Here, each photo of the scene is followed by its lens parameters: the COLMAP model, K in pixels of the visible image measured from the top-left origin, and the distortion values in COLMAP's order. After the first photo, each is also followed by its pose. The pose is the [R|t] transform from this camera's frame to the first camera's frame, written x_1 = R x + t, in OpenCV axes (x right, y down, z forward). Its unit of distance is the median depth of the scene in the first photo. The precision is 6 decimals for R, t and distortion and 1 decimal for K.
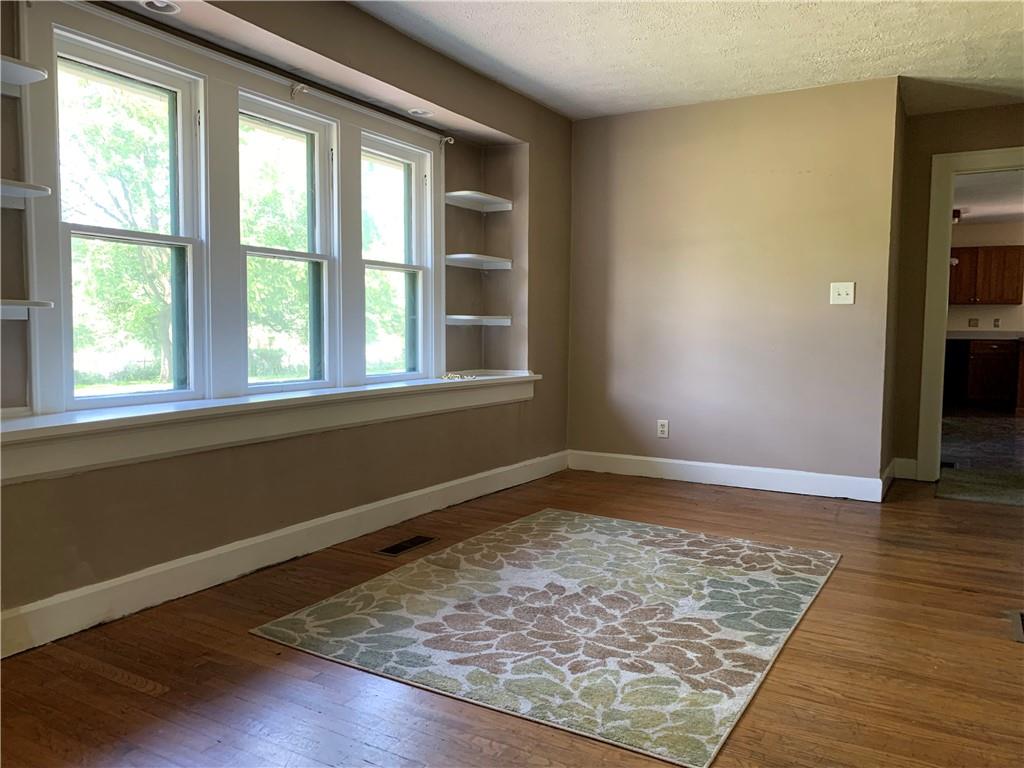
lens RADIAL K [[793.3, 0, 507.0], [0, 793.3, 374.5], [0, 0, 1]] dist [0.032365, -0.011125]
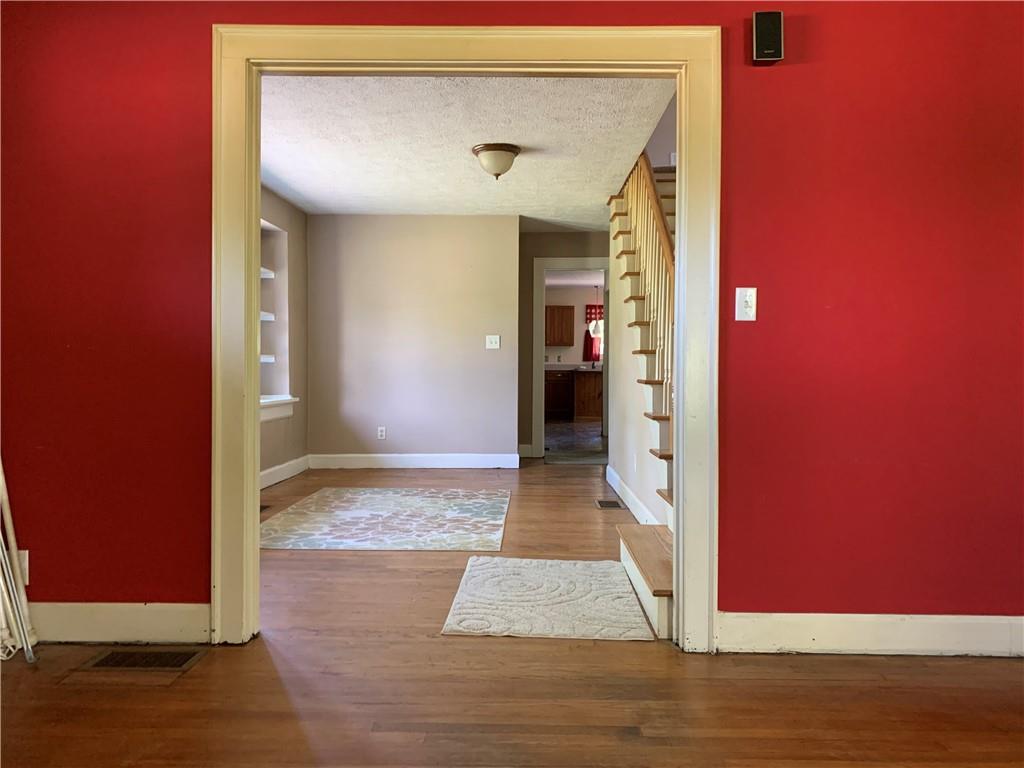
lens RADIAL K [[777.3, 0, 515.5], [0, 777.3, 374.4], [0, 0, 1]] dist [0.030049, -0.006564]
pose [[0.873023, -0.013147, 0.487501, -0.484395], [0.034631, 0.998784, -0.035081, 0.033499], [-0.486447, 0.047509, 0.872417, -0.619077]]
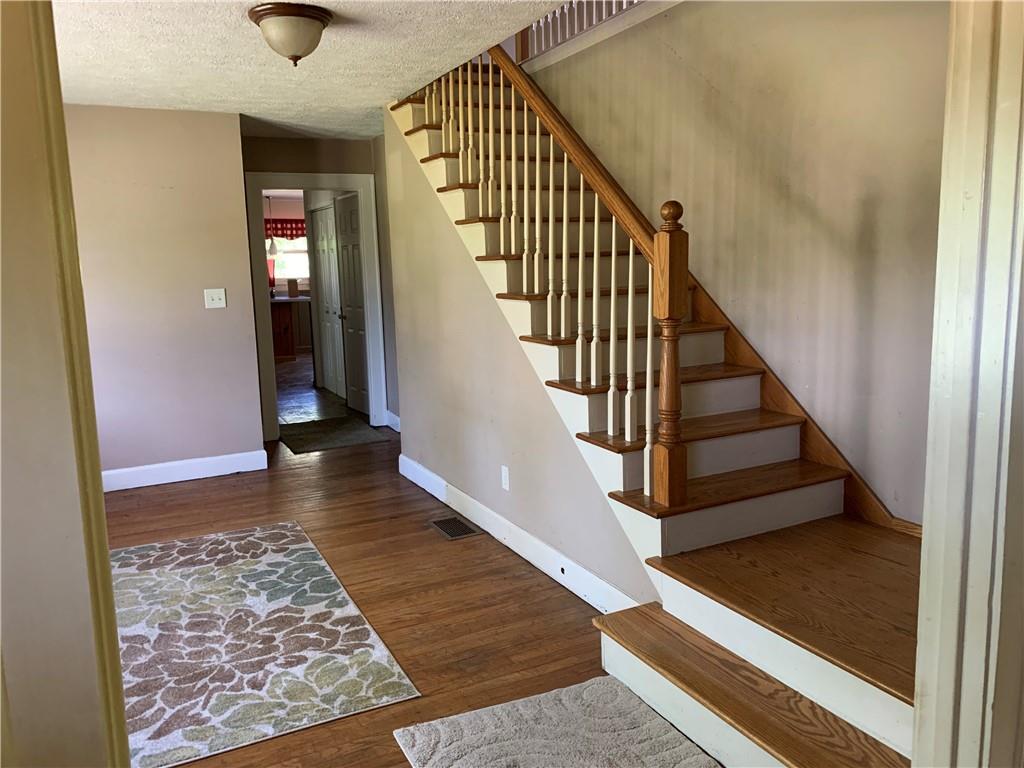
lens RADIAL K [[793.3, 0, 507.0], [0, 793.3, 374.5], [0, 0, 1]] dist [0.032365, -0.011125]
pose [[0.555607, -0.149641, 0.817868, -0.458283], [0.087619, 0.988731, 0.121380, -0.148155], [-0.826815, 0.004221, 0.562458, 0.024117]]
